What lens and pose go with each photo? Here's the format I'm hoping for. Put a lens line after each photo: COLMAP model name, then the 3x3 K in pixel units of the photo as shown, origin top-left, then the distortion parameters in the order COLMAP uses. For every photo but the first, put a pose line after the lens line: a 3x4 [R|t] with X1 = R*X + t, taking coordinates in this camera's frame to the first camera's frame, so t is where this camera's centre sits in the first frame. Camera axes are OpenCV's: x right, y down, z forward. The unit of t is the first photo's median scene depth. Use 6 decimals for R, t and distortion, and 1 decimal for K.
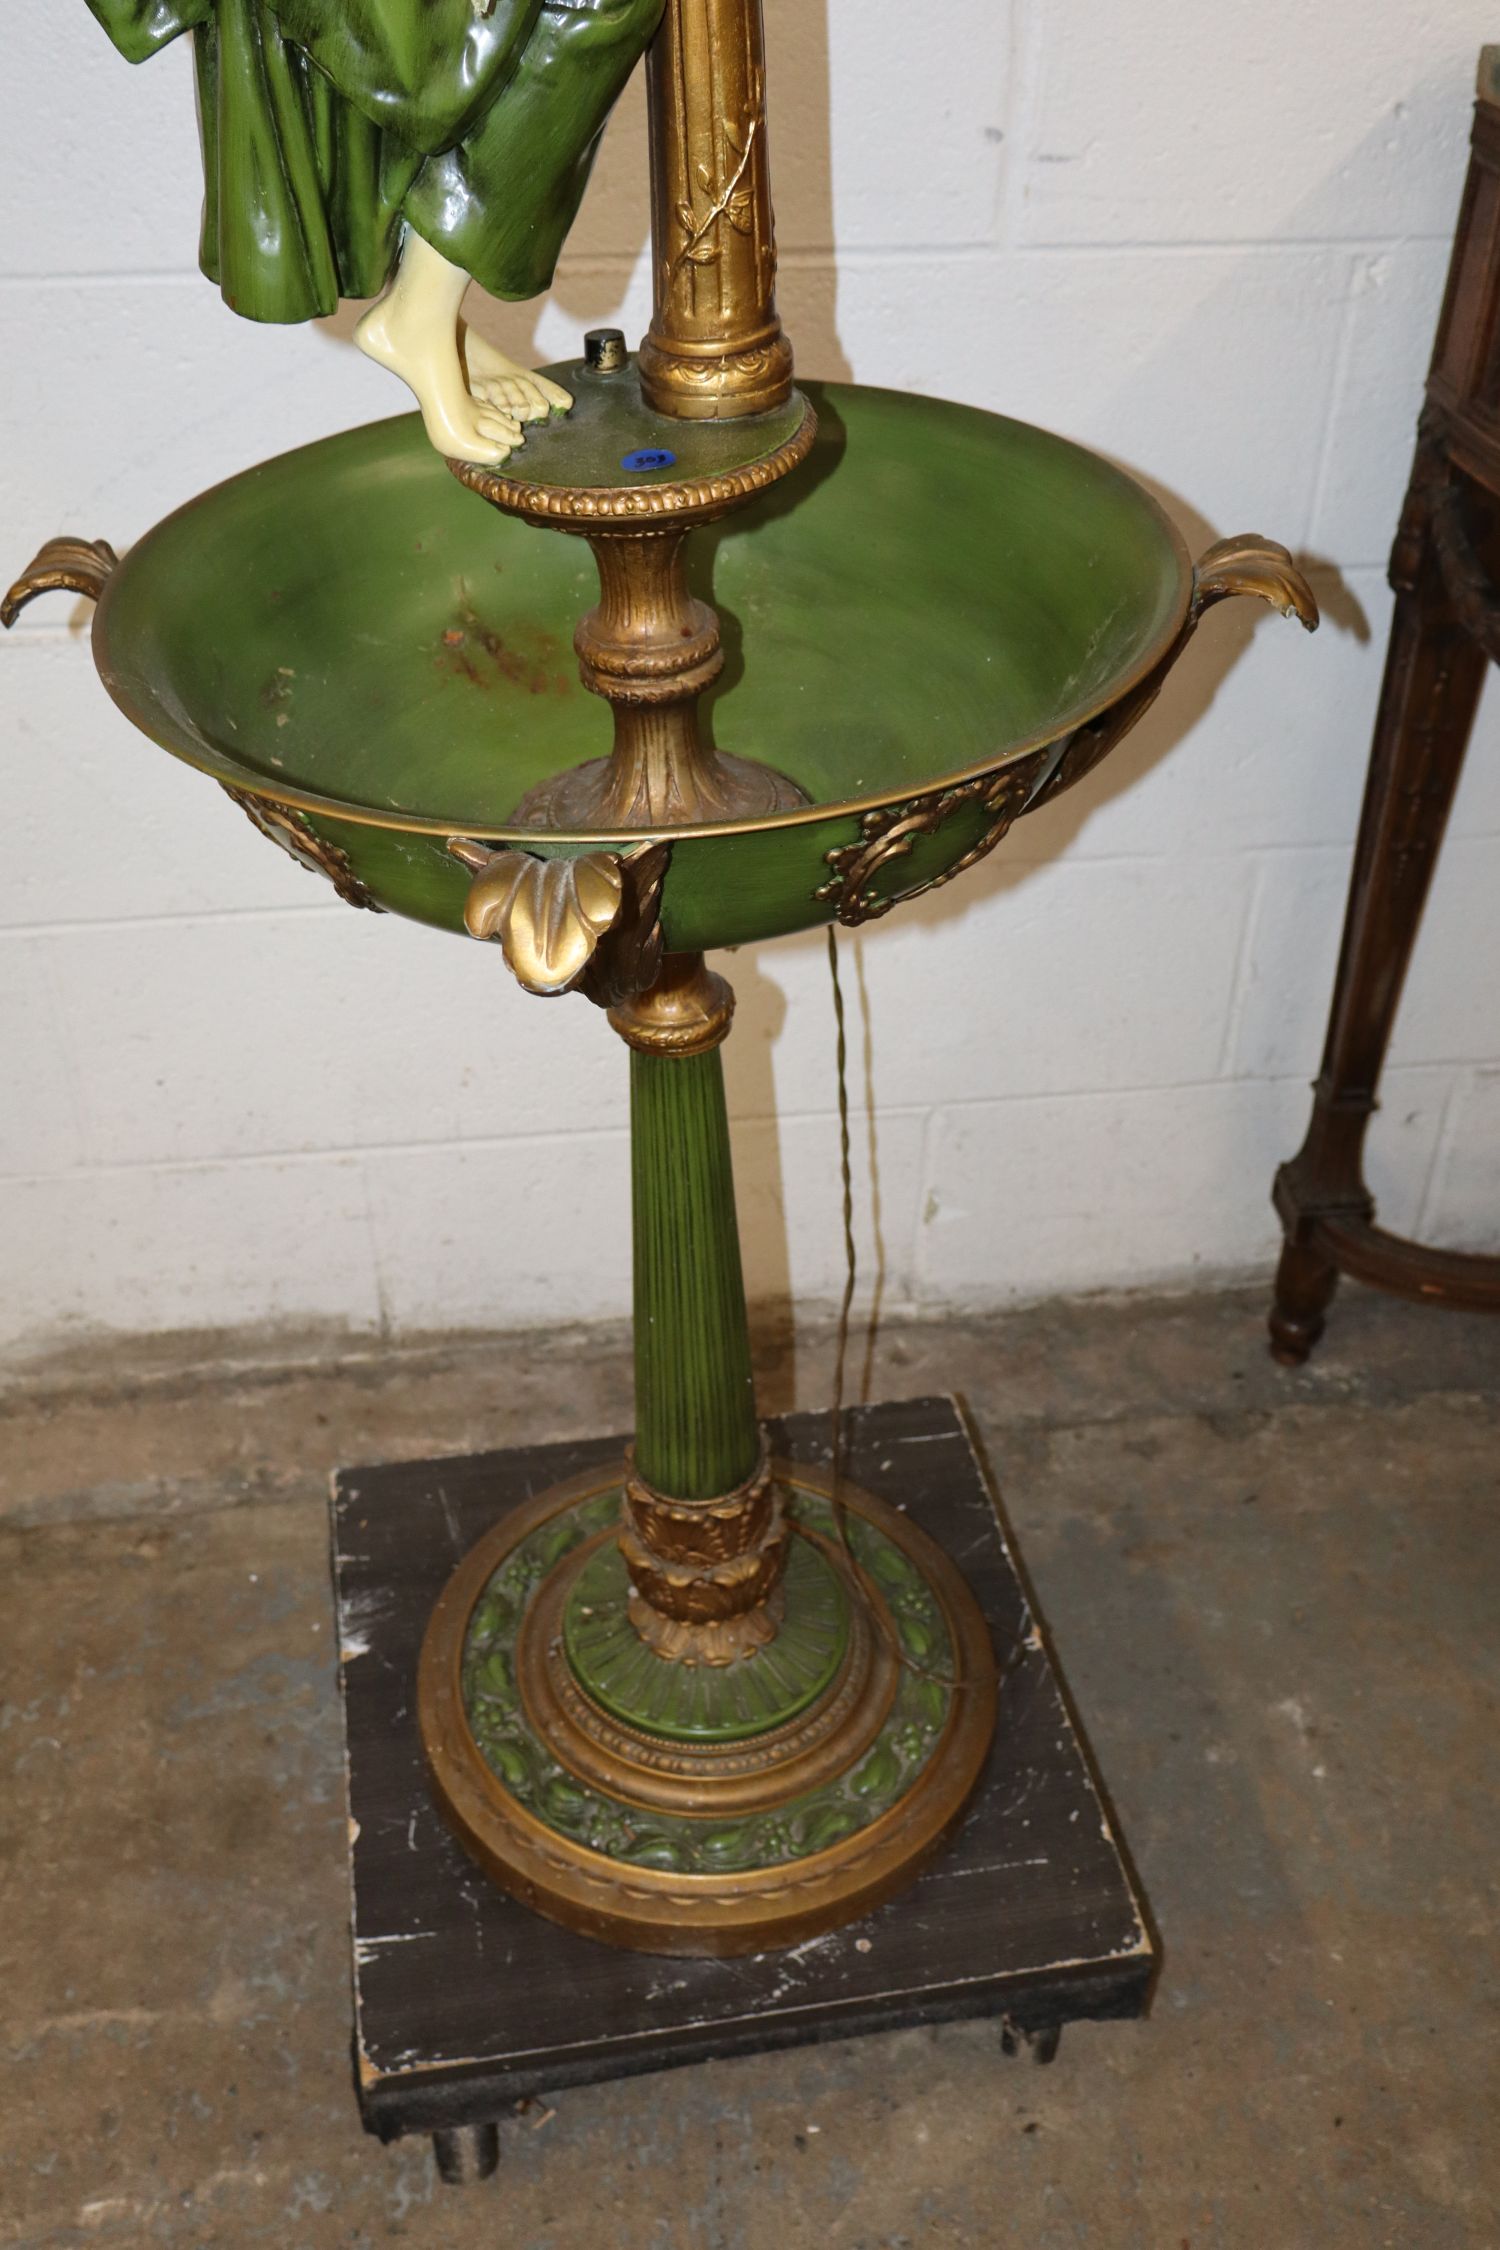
lens RADIAL K [[2208.0, 0, 743.5], [0, 2208.0, 1127.6], [0, 0, 1]] dist [0.004100, 0.000000]
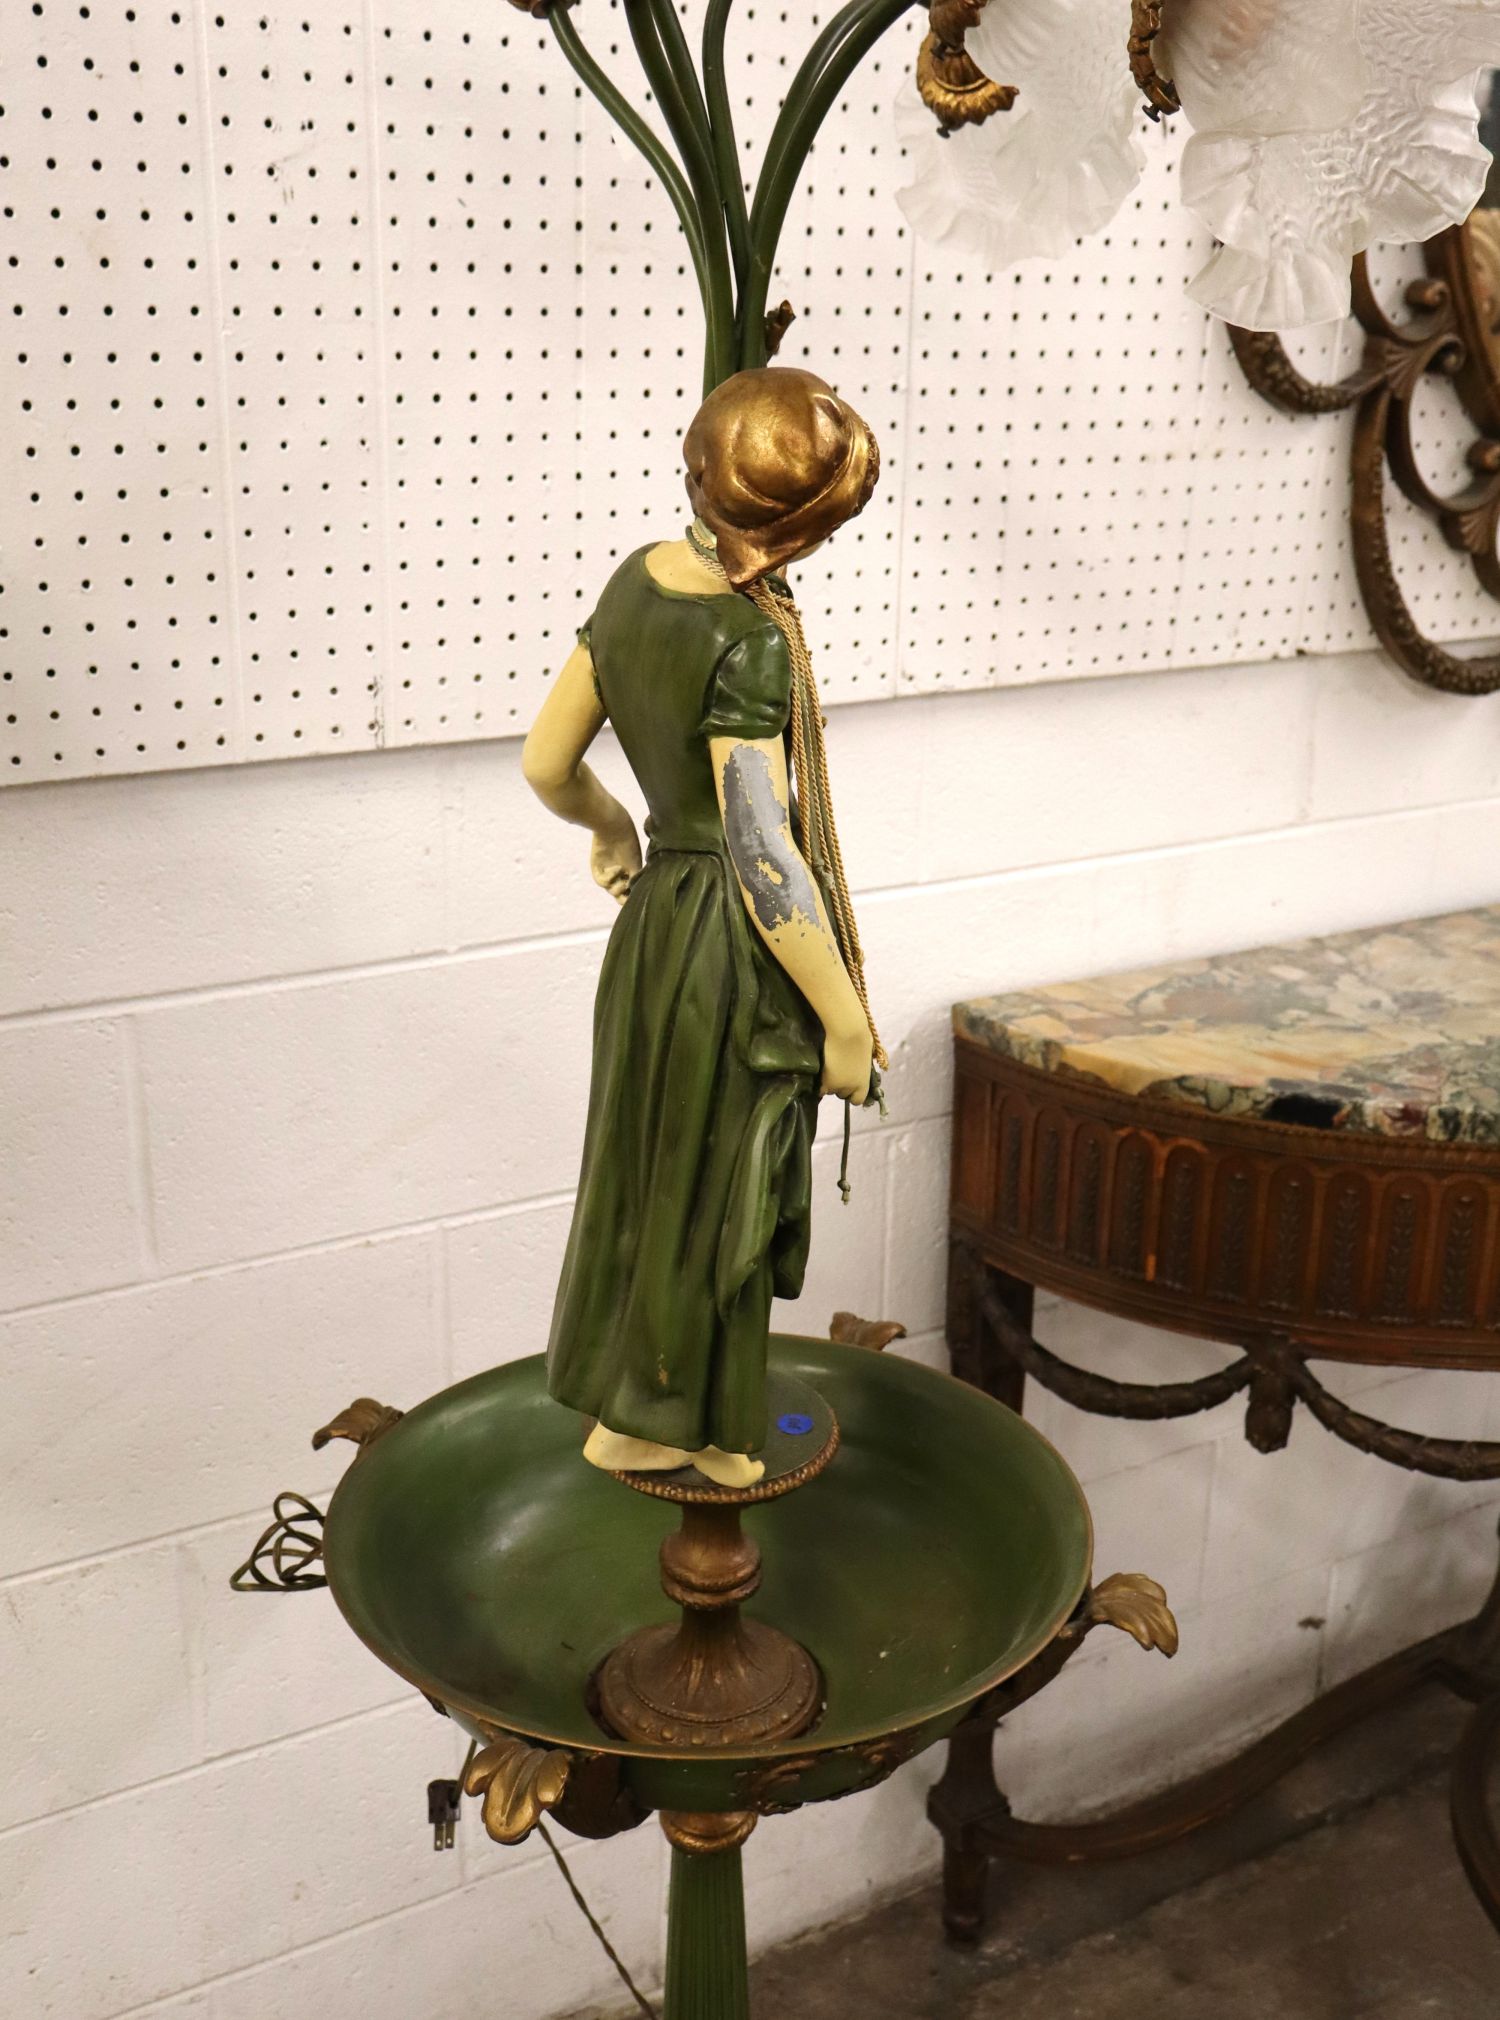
lens RADIAL K [[2226.4, 0, 756.3], [0, 2226.4, 1140.8], [0, 0, 1]] dist [0.002700, 0.000000]
pose [[0.915131, -0.142315, 0.377203, -0.271288], [0.241391, 0.942795, -0.229930, -0.062666], [-0.322903, 0.301470, 0.897134, -0.209672]]
